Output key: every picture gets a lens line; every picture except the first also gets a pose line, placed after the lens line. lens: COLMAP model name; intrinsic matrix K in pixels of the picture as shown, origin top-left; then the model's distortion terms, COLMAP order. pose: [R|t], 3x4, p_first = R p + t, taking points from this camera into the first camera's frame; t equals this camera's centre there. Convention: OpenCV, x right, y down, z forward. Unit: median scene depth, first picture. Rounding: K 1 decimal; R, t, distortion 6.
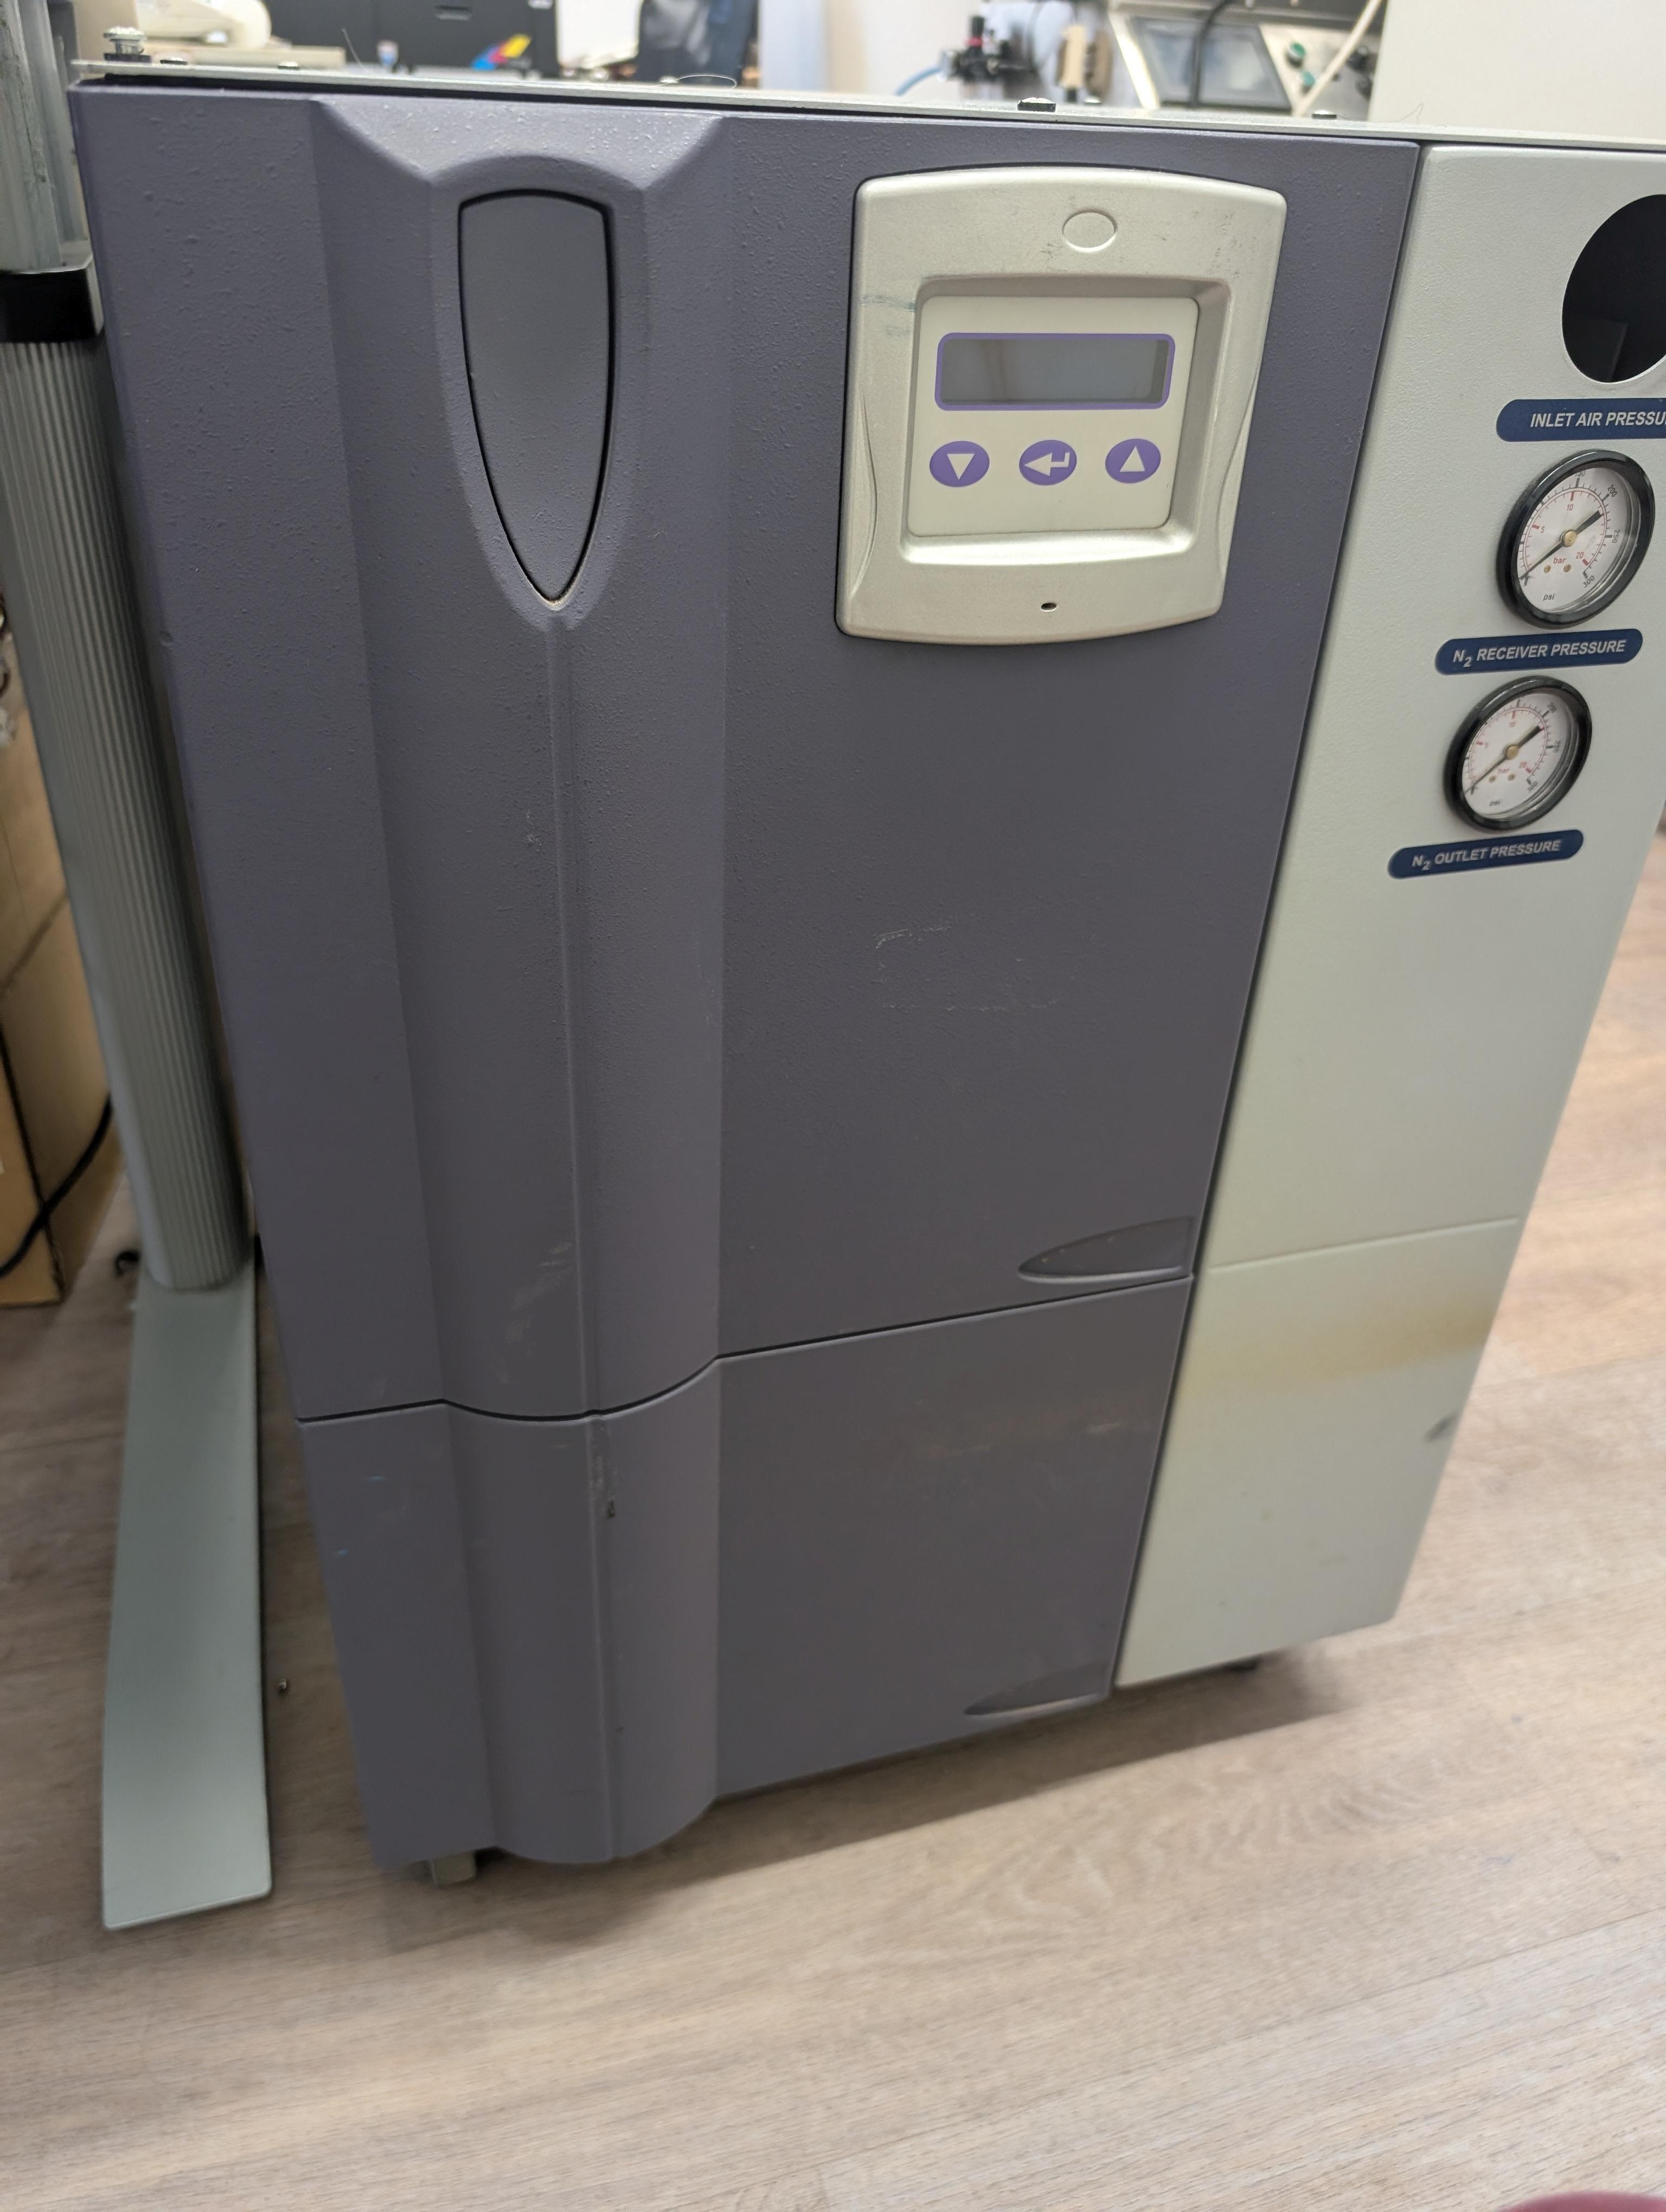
lens RADIAL K [[1649.5, 0, 833.0], [0, 1649.5, 1106.0], [0, 0, 1]] dist [-0.012984, -0.005708]
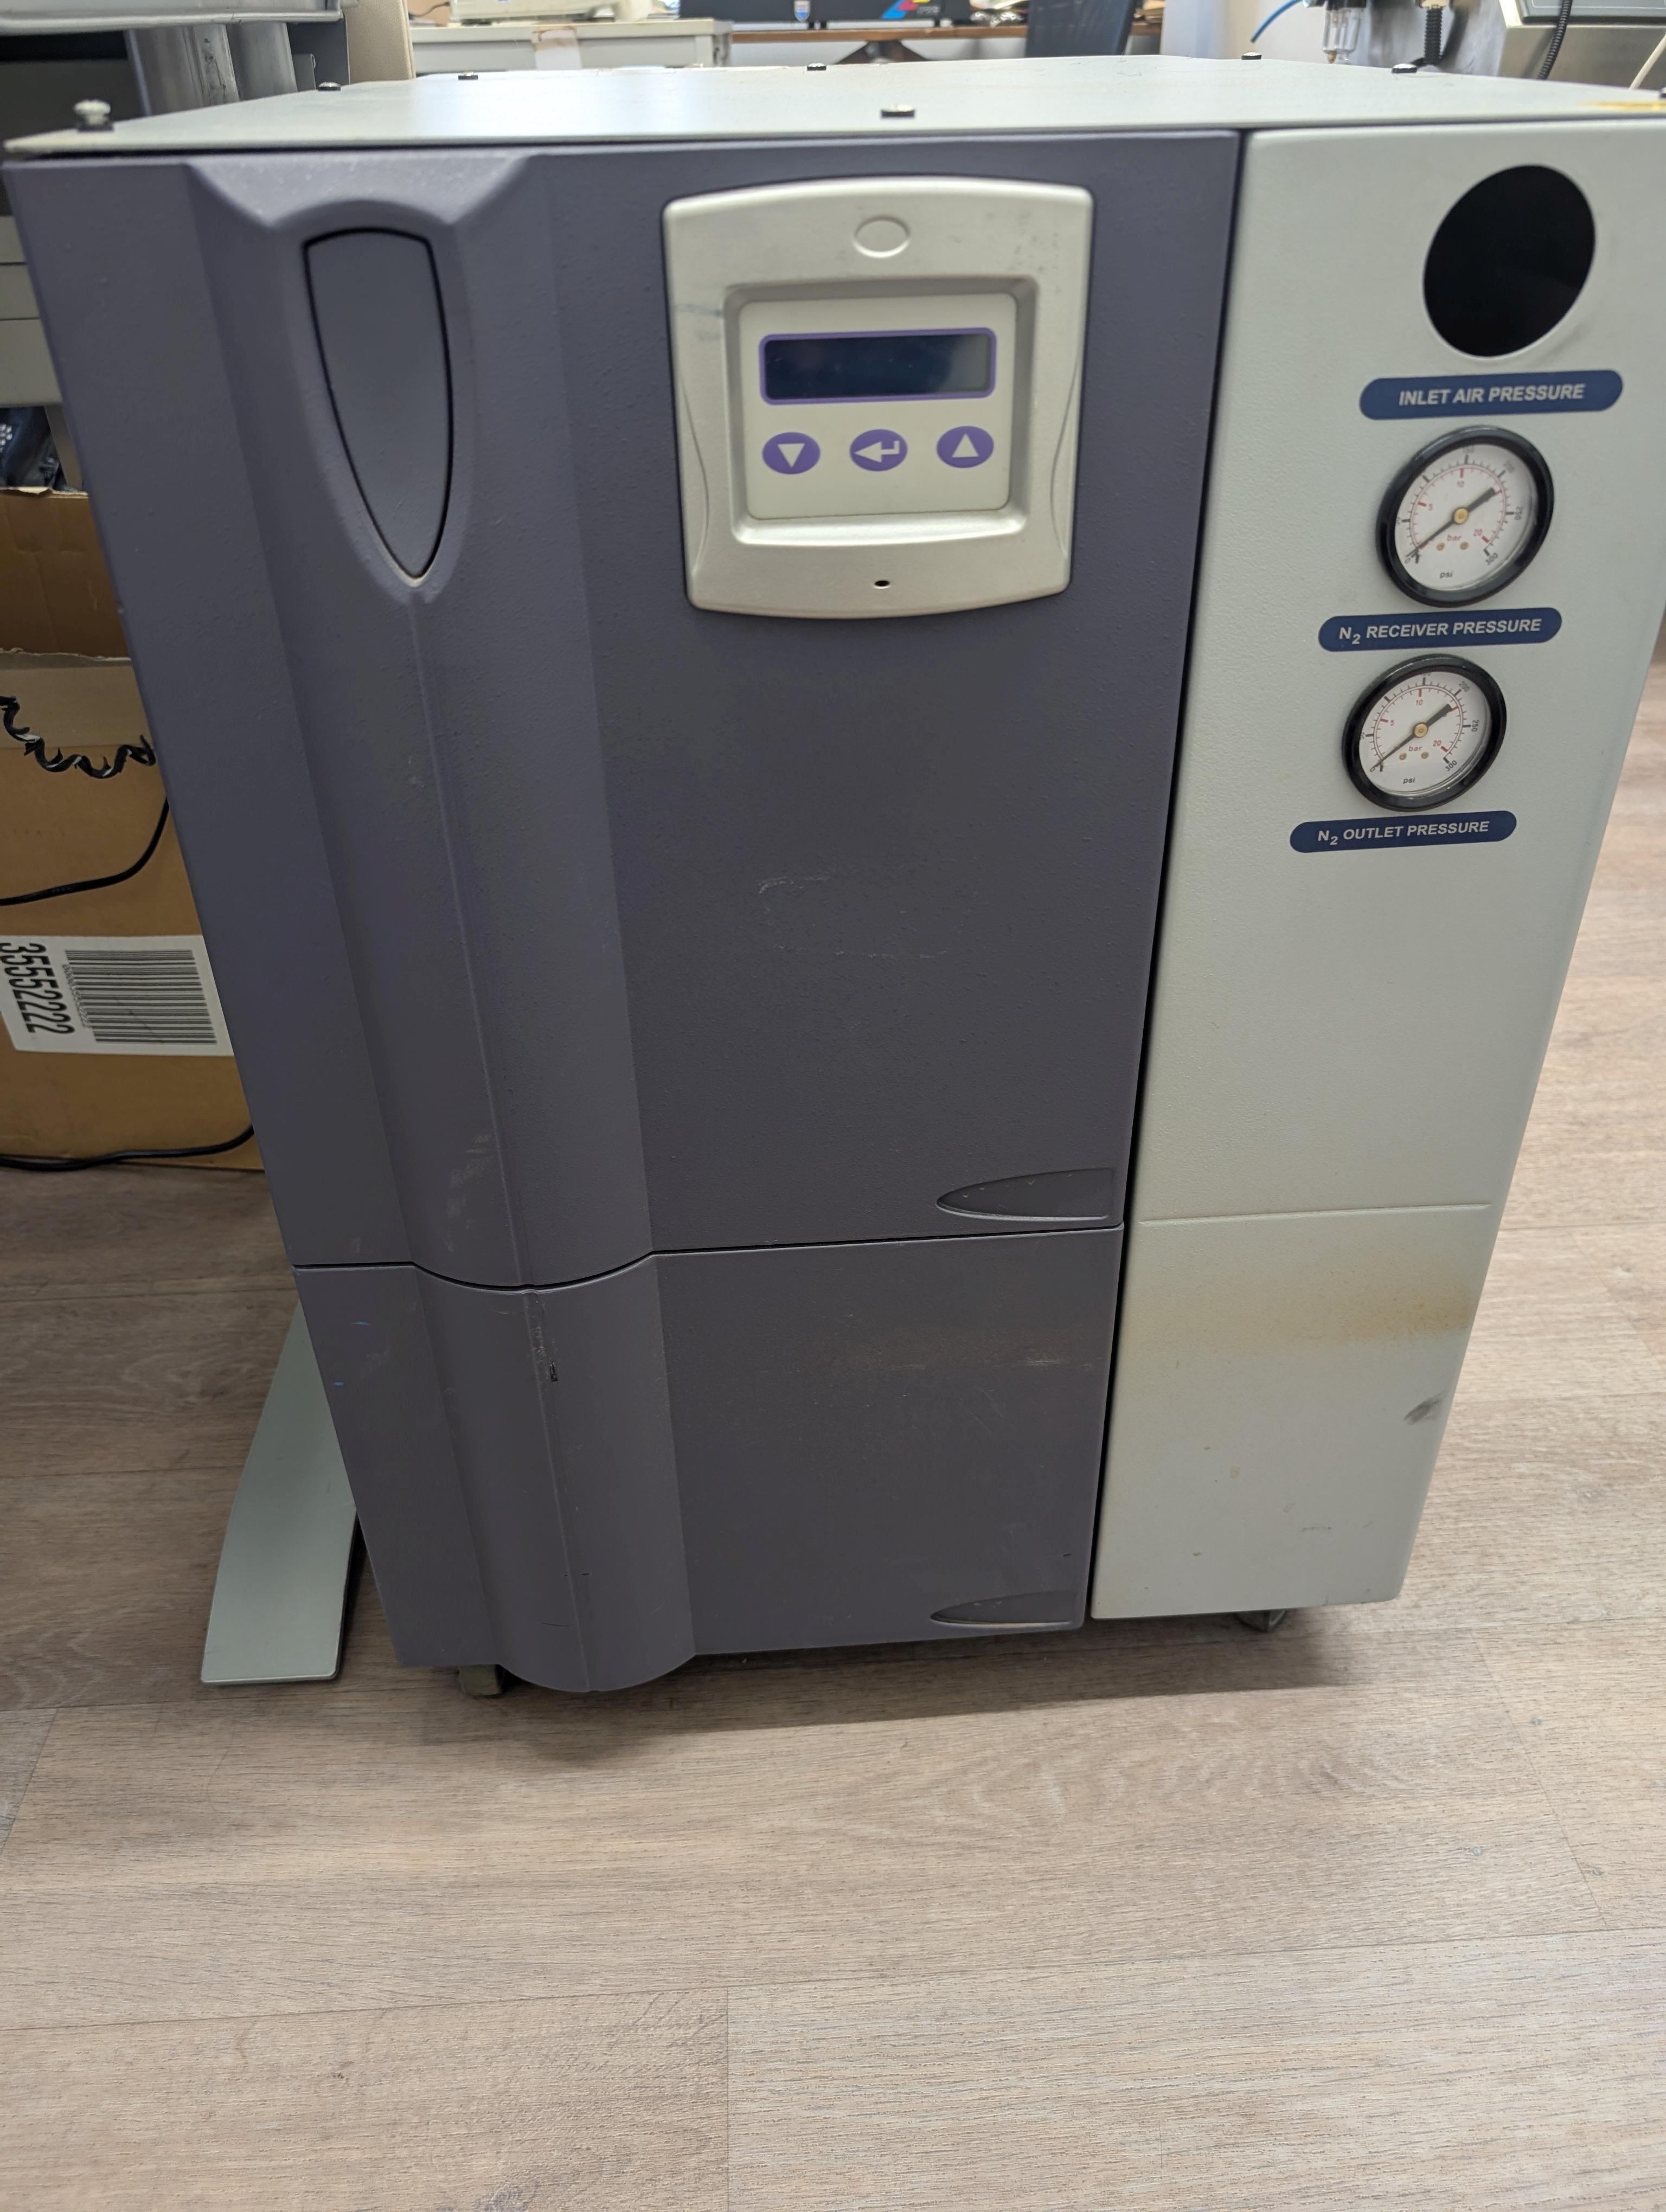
lens RADIAL K [[1640.1, 0, 837.0], [0, 1640.1, 1121.2], [0, 0, 1]] dist [-0.007980, -0.006618]
pose [[0.969539, 0.084200, -0.230009, 0.311099], [-0.075190, 0.996029, 0.047674, 0.000653], [0.233110, -0.028927, 0.972020, -0.056242]]
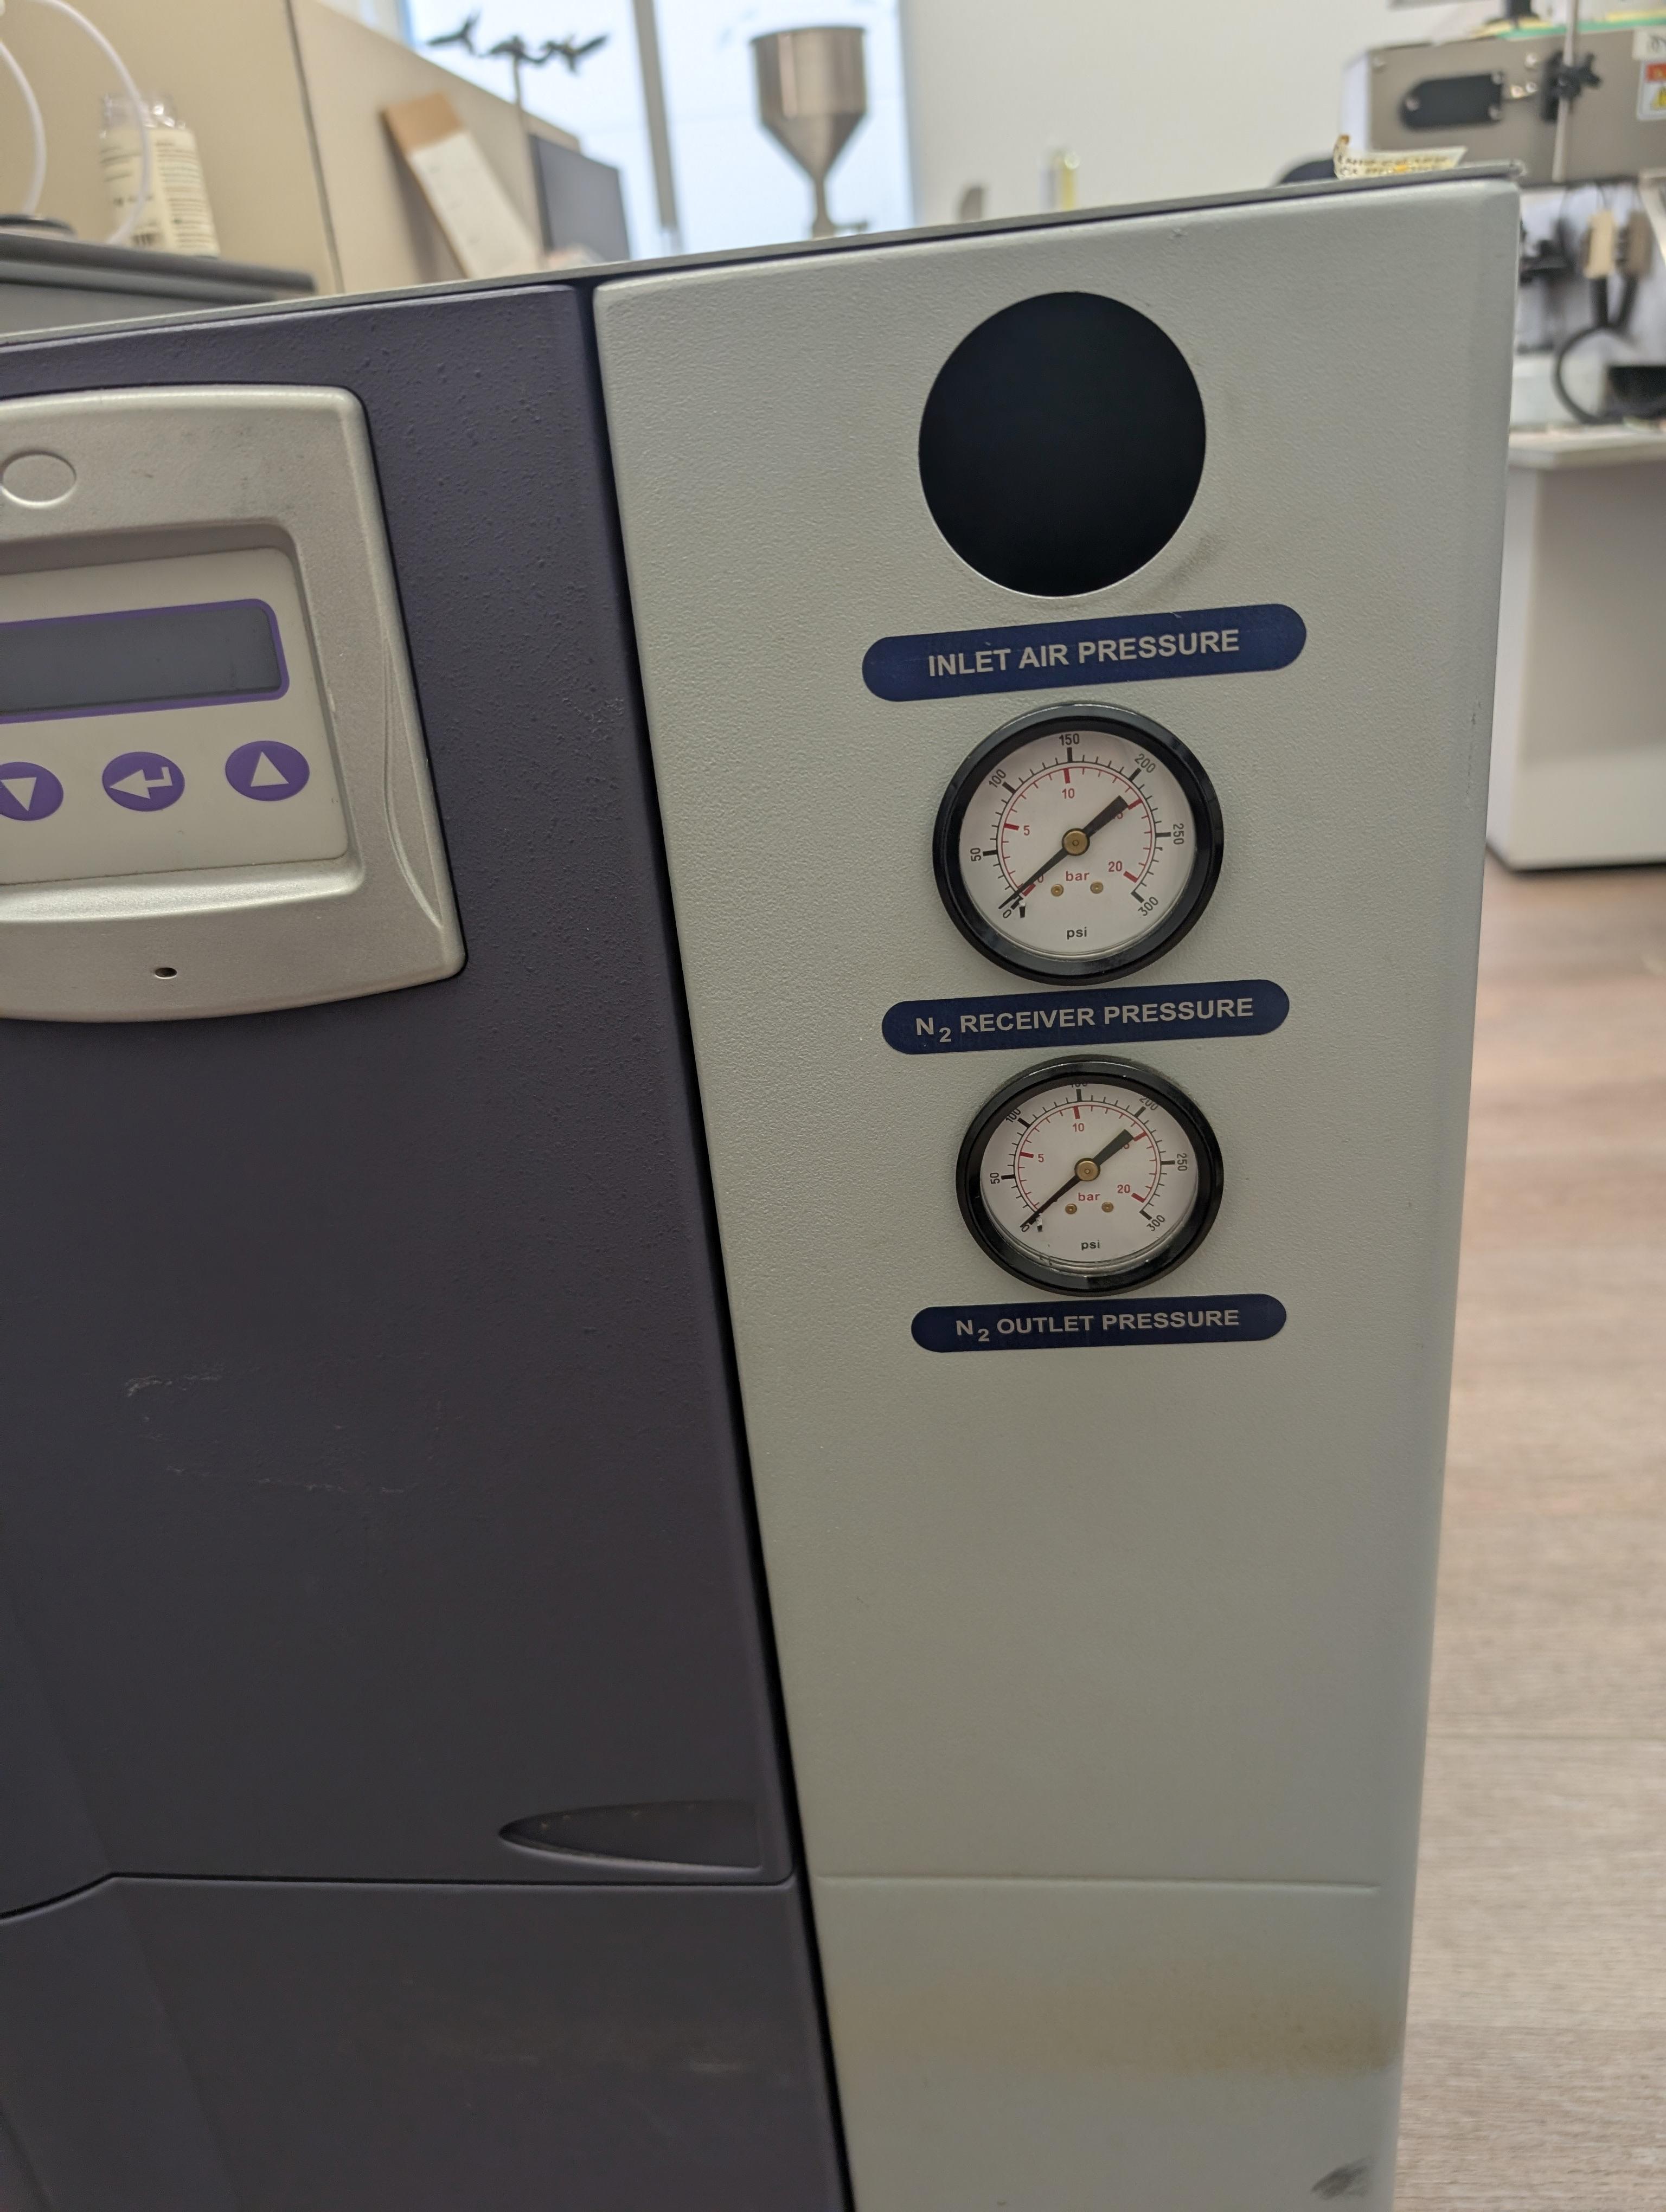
lens RADIAL K [[1653.3, 0, 828.2], [0, 1653.3, 1099.5], [0, 0, 1]] dist [-0.002582, -0.014717]
pose [[0.910971, 0.036990, -0.410809, 0.565807], [-0.094012, 0.988376, -0.119478, -0.154837], [0.401614, 0.147462, 0.903859, 0.386225]]
